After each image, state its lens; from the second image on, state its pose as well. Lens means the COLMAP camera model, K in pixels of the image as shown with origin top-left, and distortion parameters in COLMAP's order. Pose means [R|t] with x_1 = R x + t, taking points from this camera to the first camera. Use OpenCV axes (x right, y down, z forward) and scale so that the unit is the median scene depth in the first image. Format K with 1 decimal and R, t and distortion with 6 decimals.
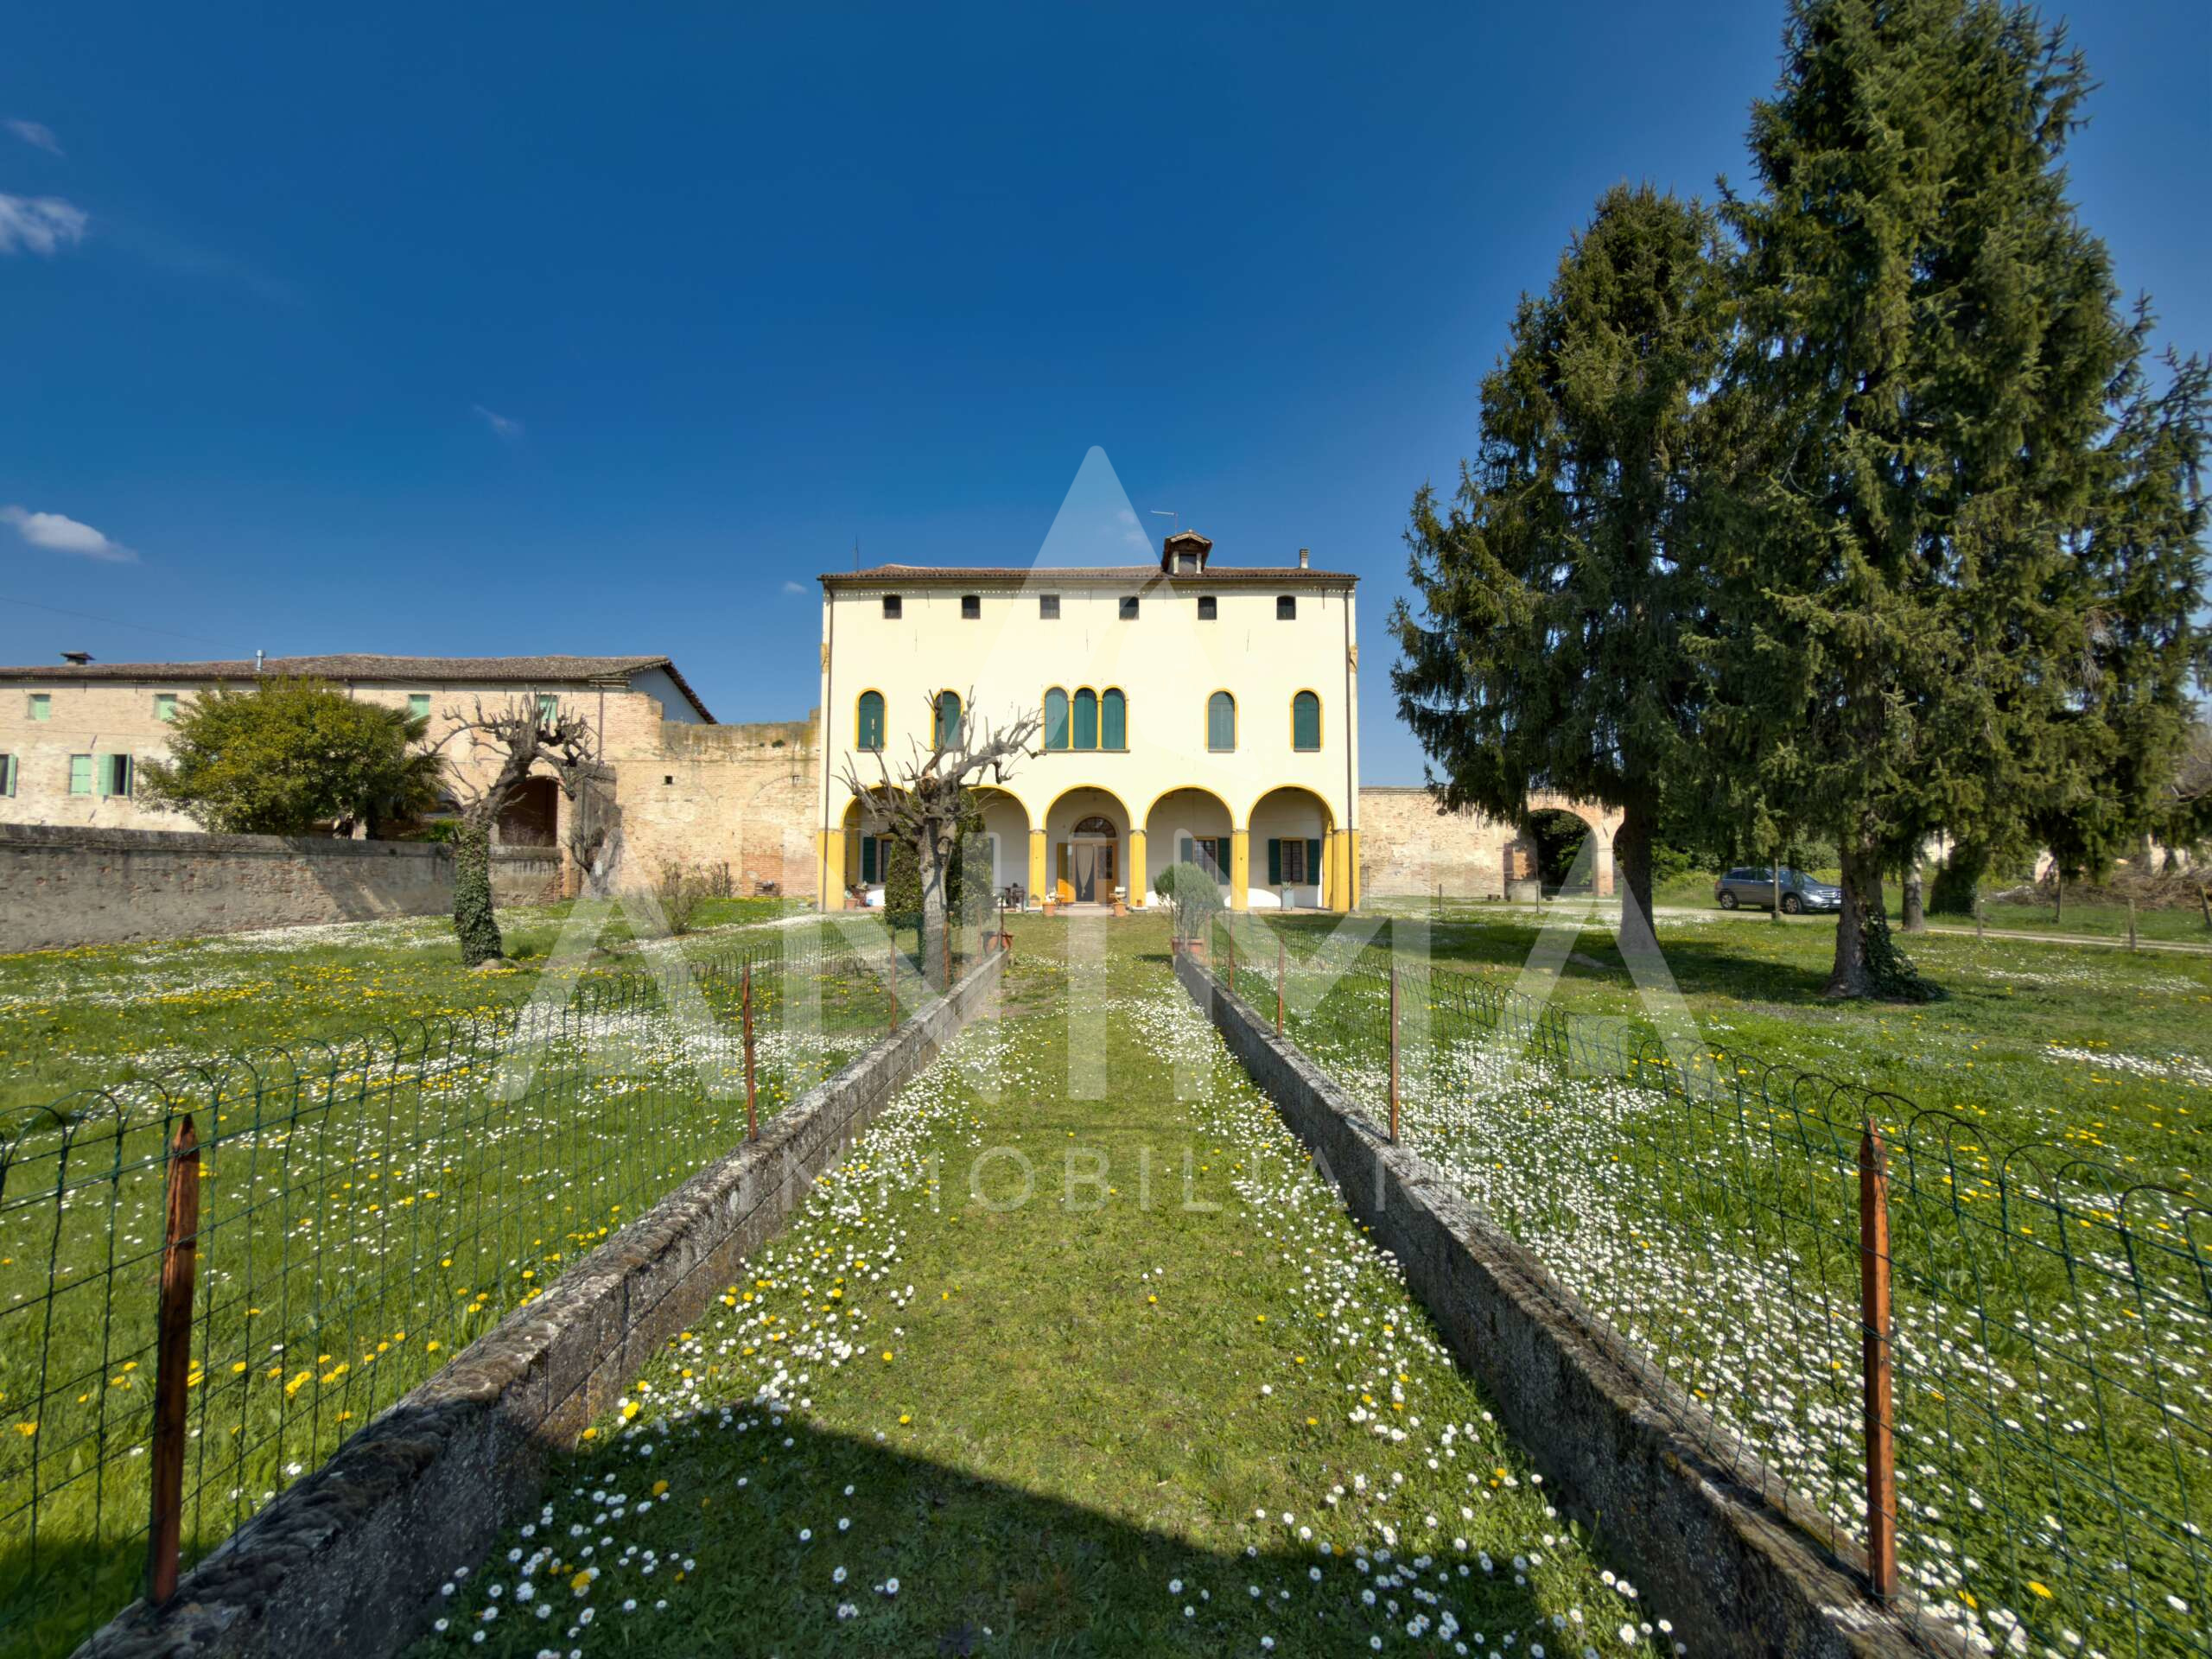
lens RADIAL K [[898.7, 0, 1111.3], [0, 898.7, 837.6], [0, 0, 1]] dist [-0.018551, 0.000010]
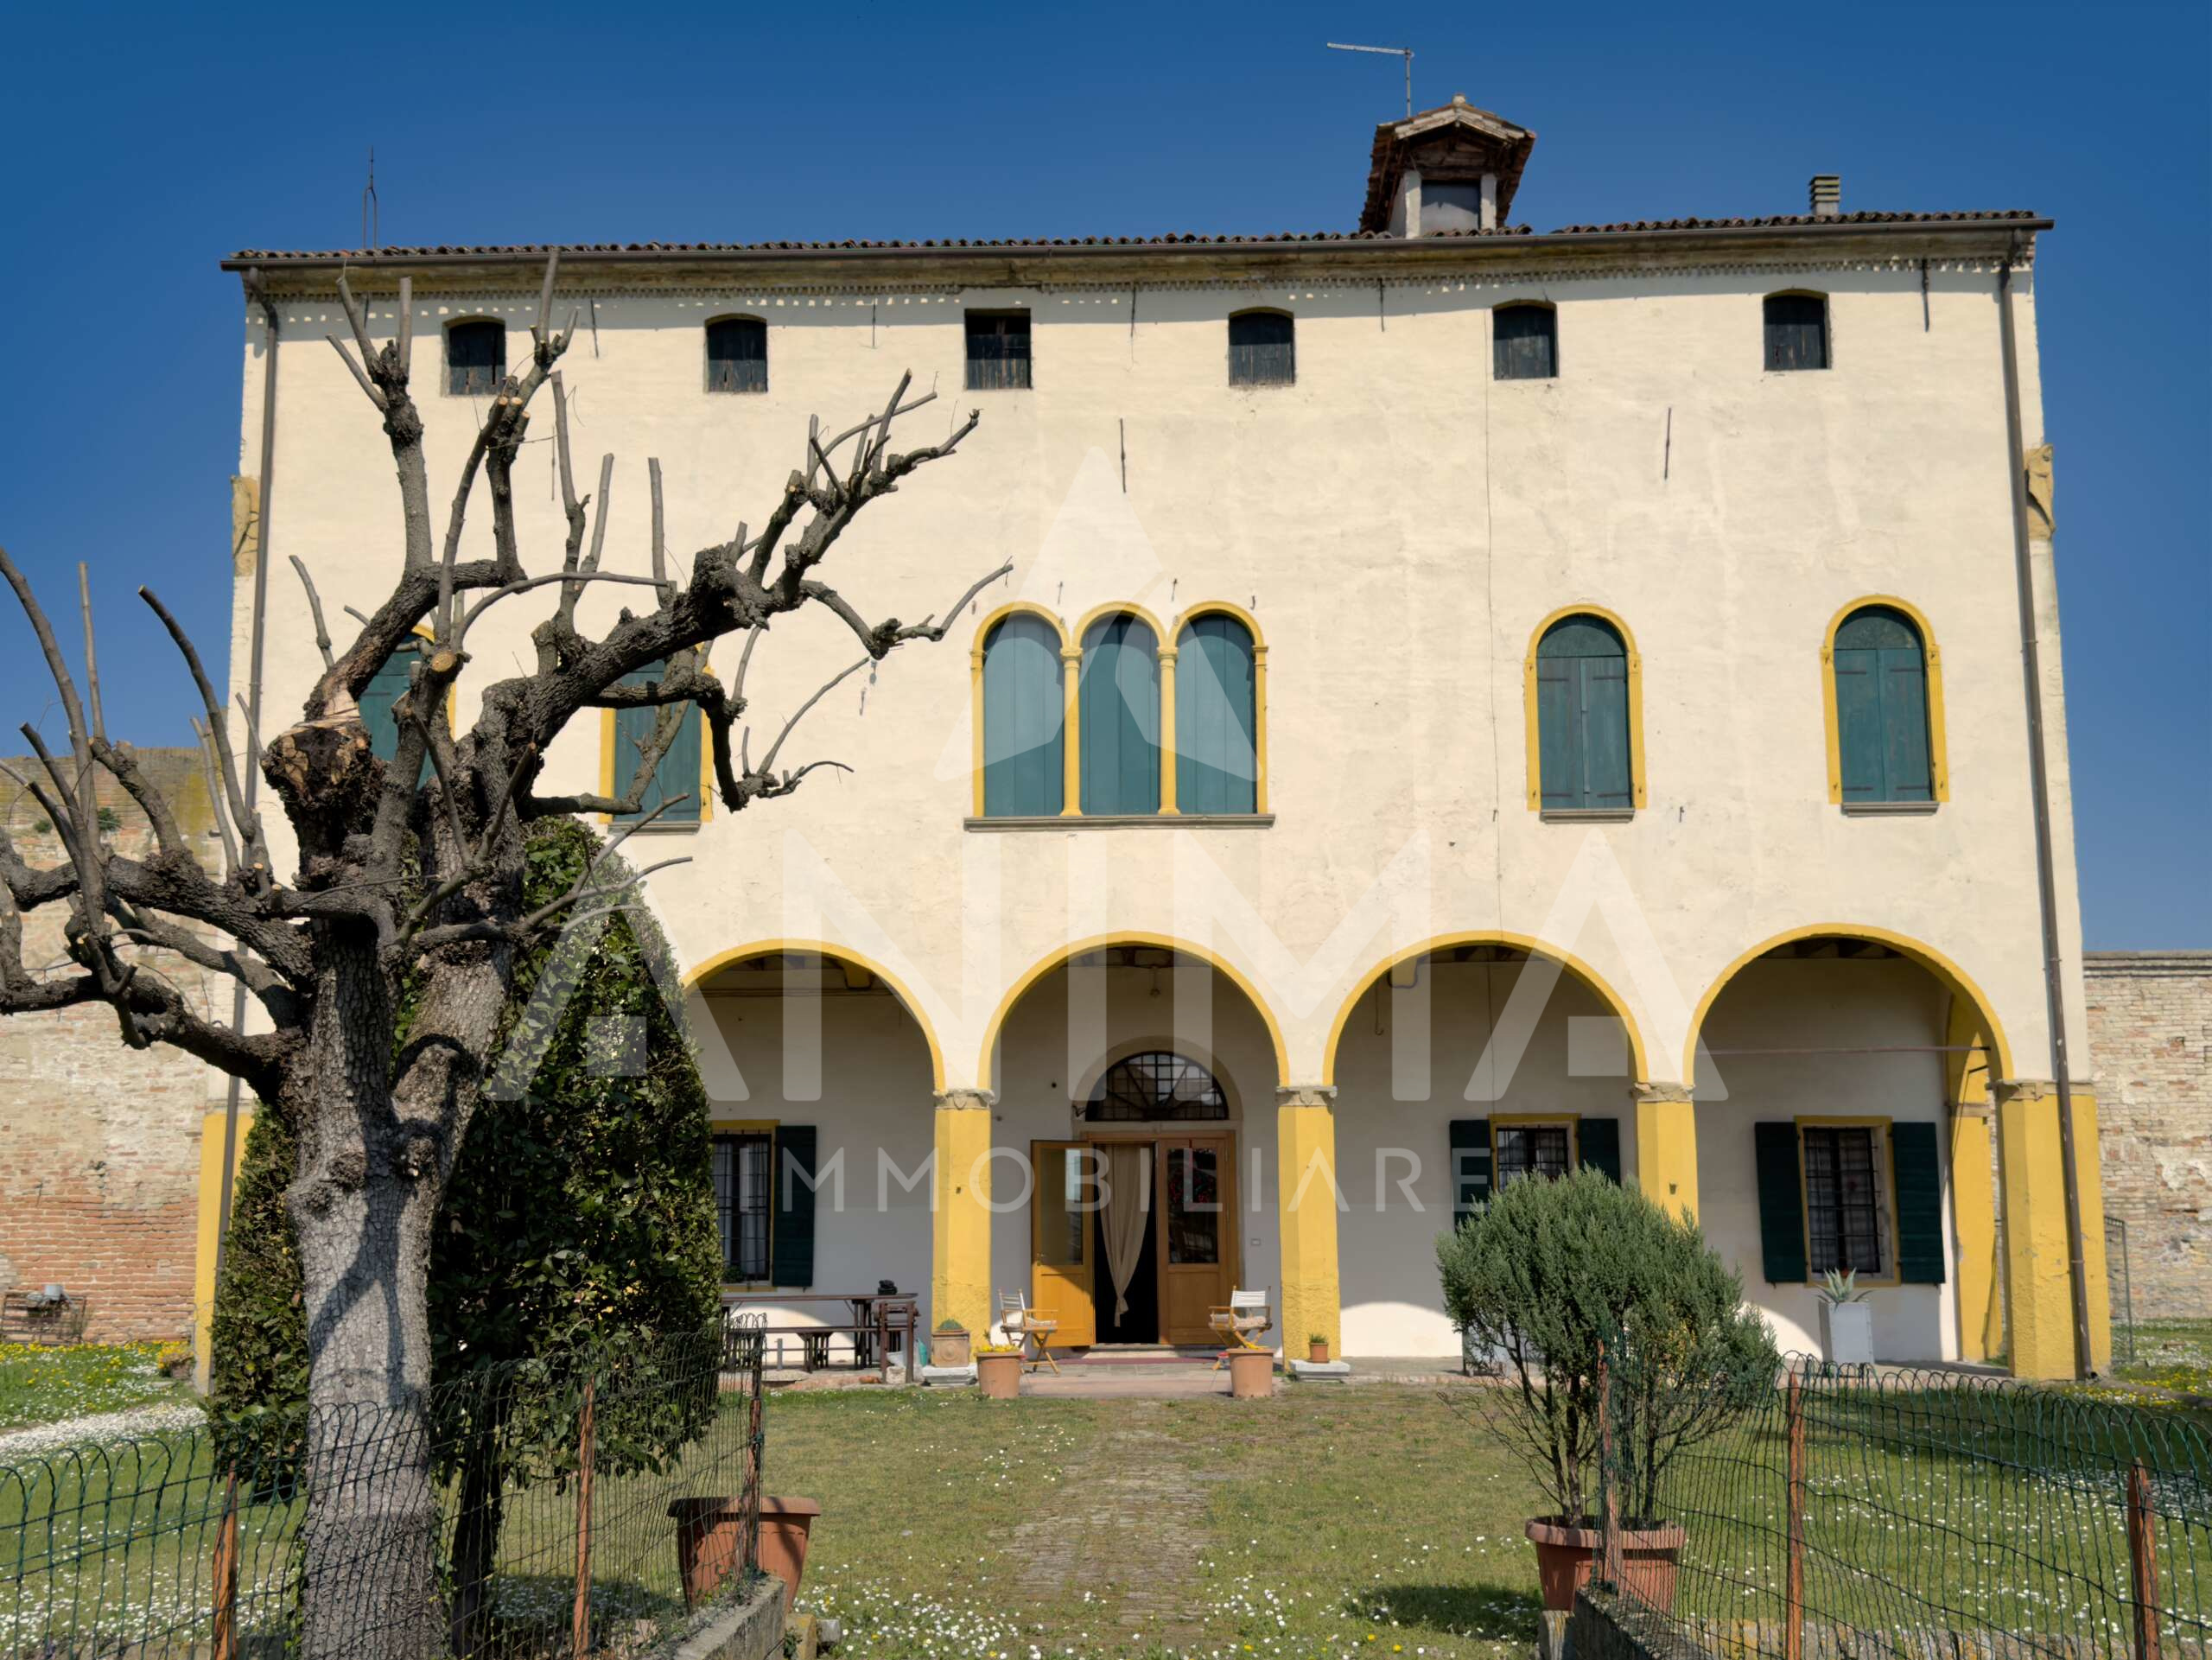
lens RADIAL K [[2513.2, 0, 1092.3], [0, 2513.2, 826.1], [0, 0, 1]] dist [0.125328, -0.291086]
pose [[0.999302, -0.014954, -0.034231, -0.007640], [0.010455, 0.991718, -0.128007, 0.007351], [0.035862, 0.127559, 0.991182, 0.134611]]
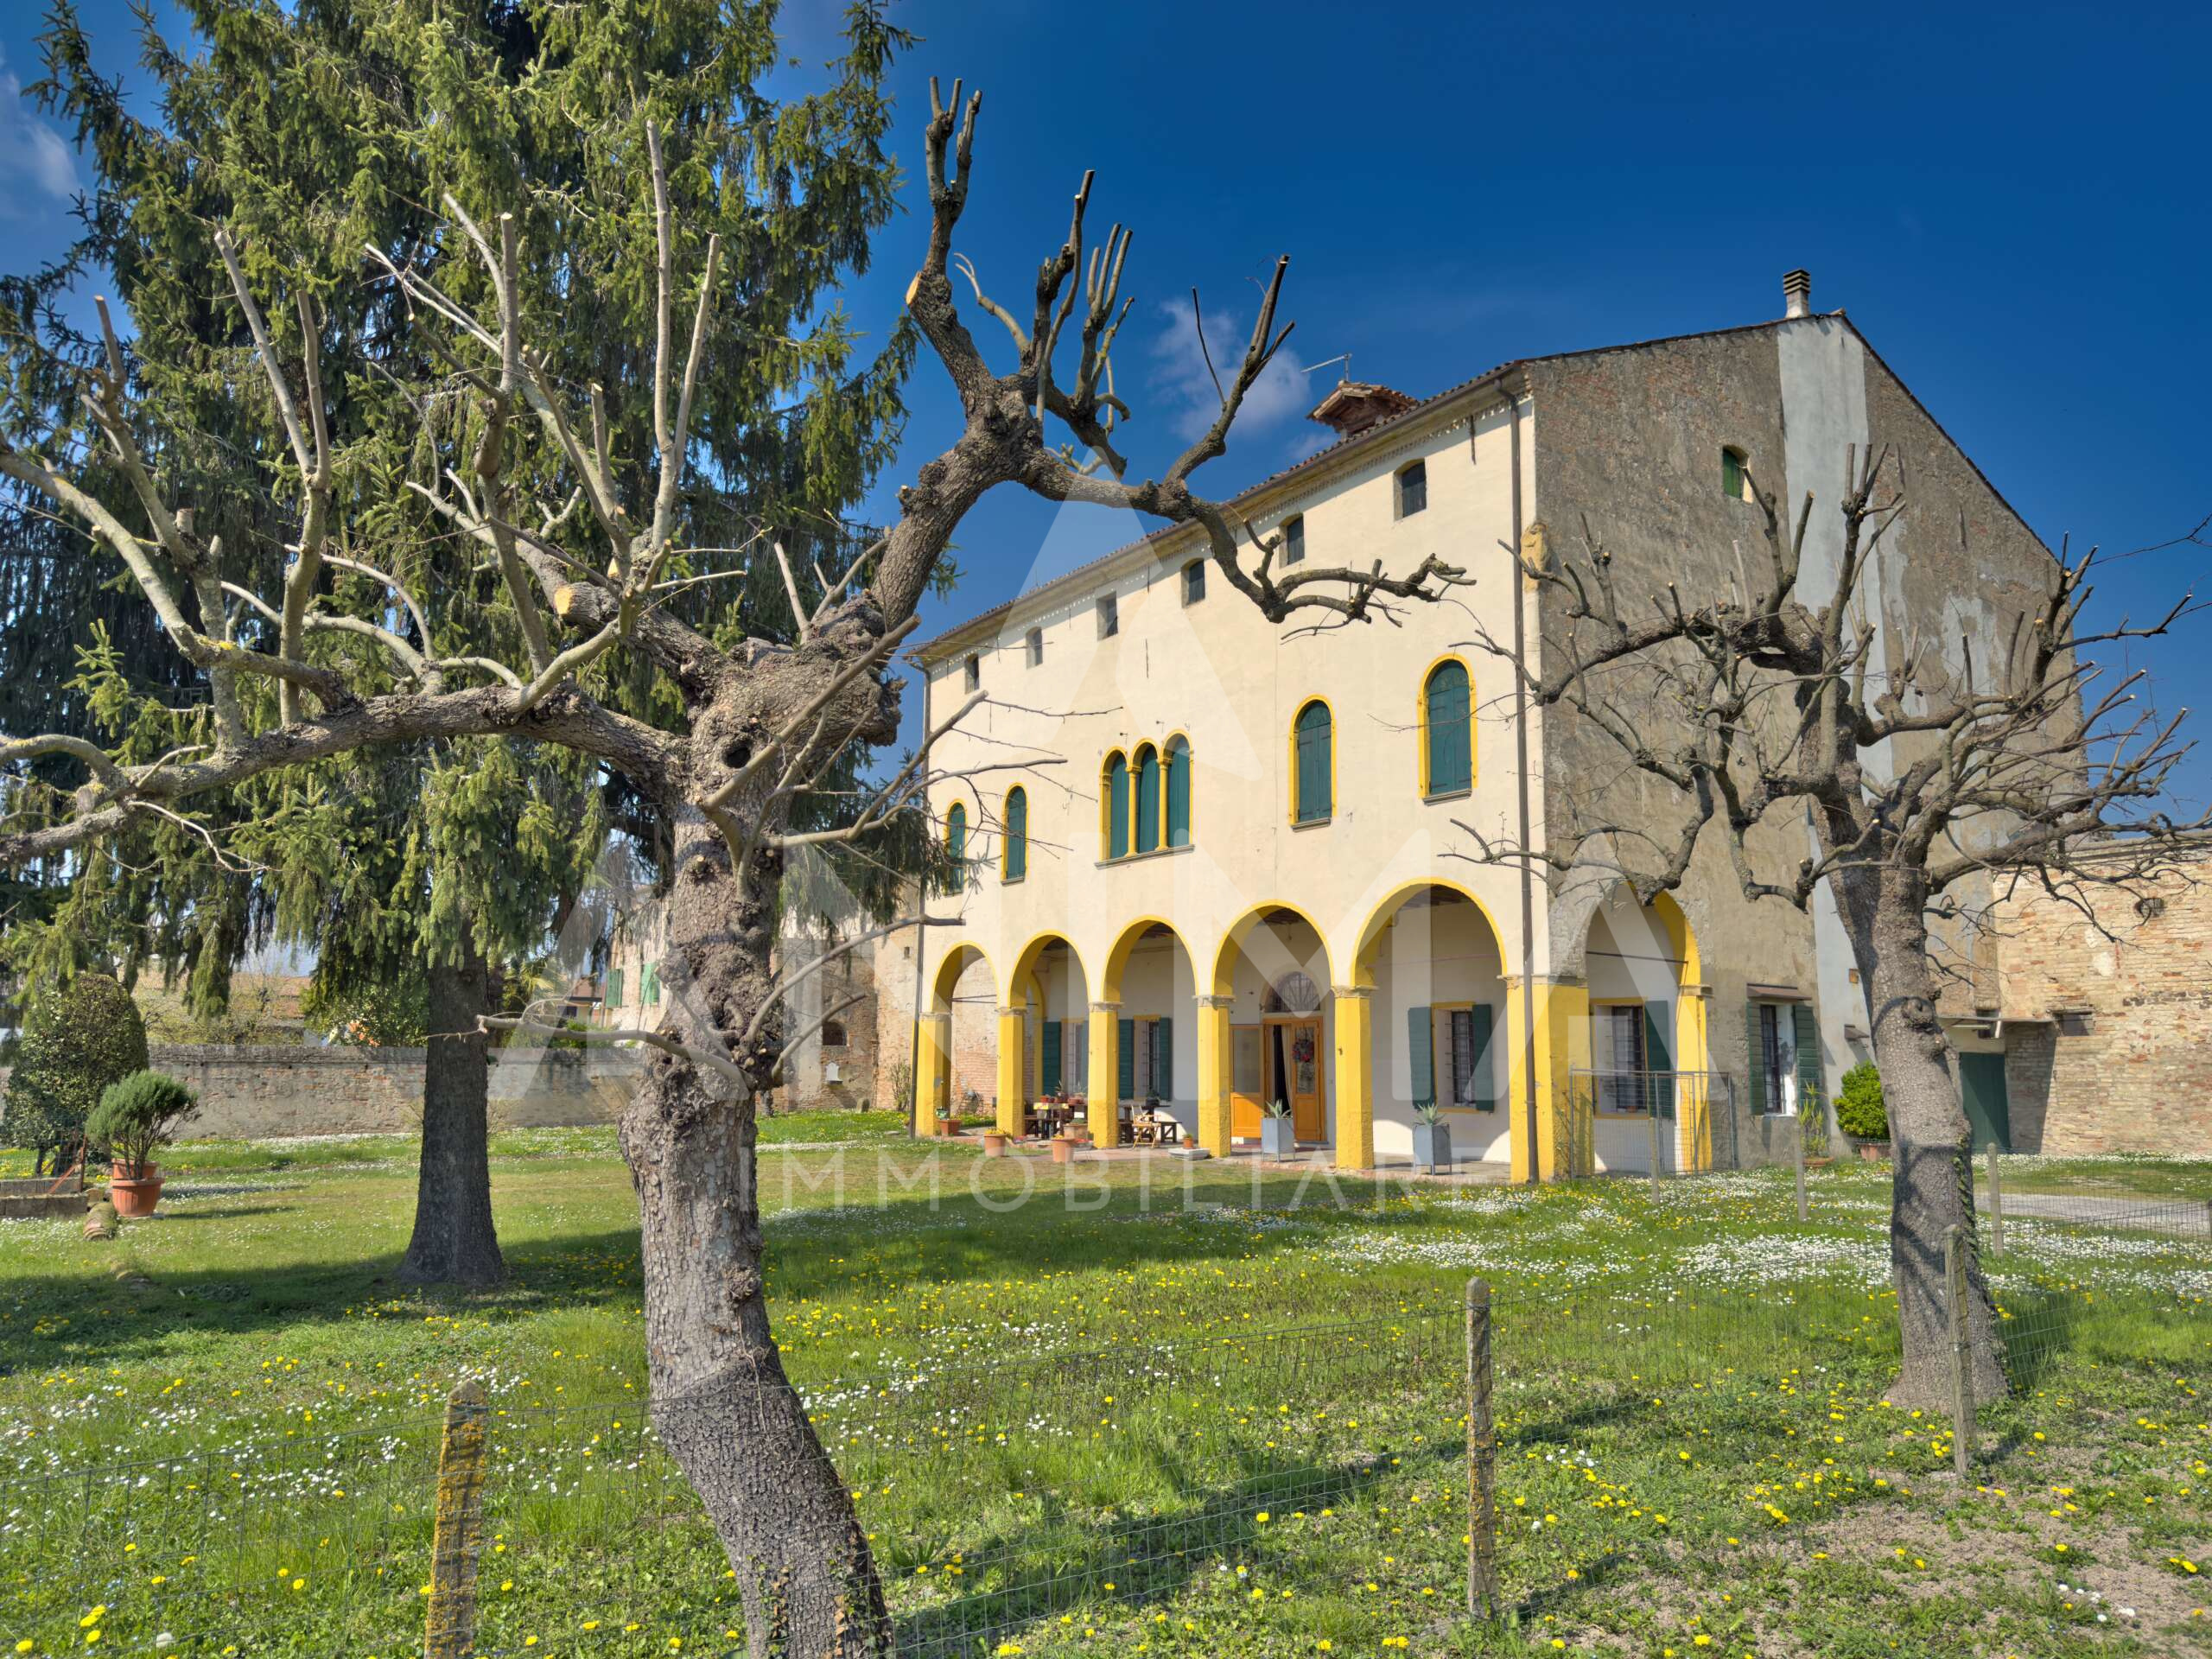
lens RADIAL K [[1540.8, 0, 1106.0], [0, 1540.8, 829.5], [0, 0, 1]] dist [0.097097, -0.158734]
pose [[0.572852, -0.125377, -0.810013, 0.523063], [0.031090, 0.990844, -0.131380, 0.007404], [0.819069, 0.050078, 0.571505, 0.321854]]
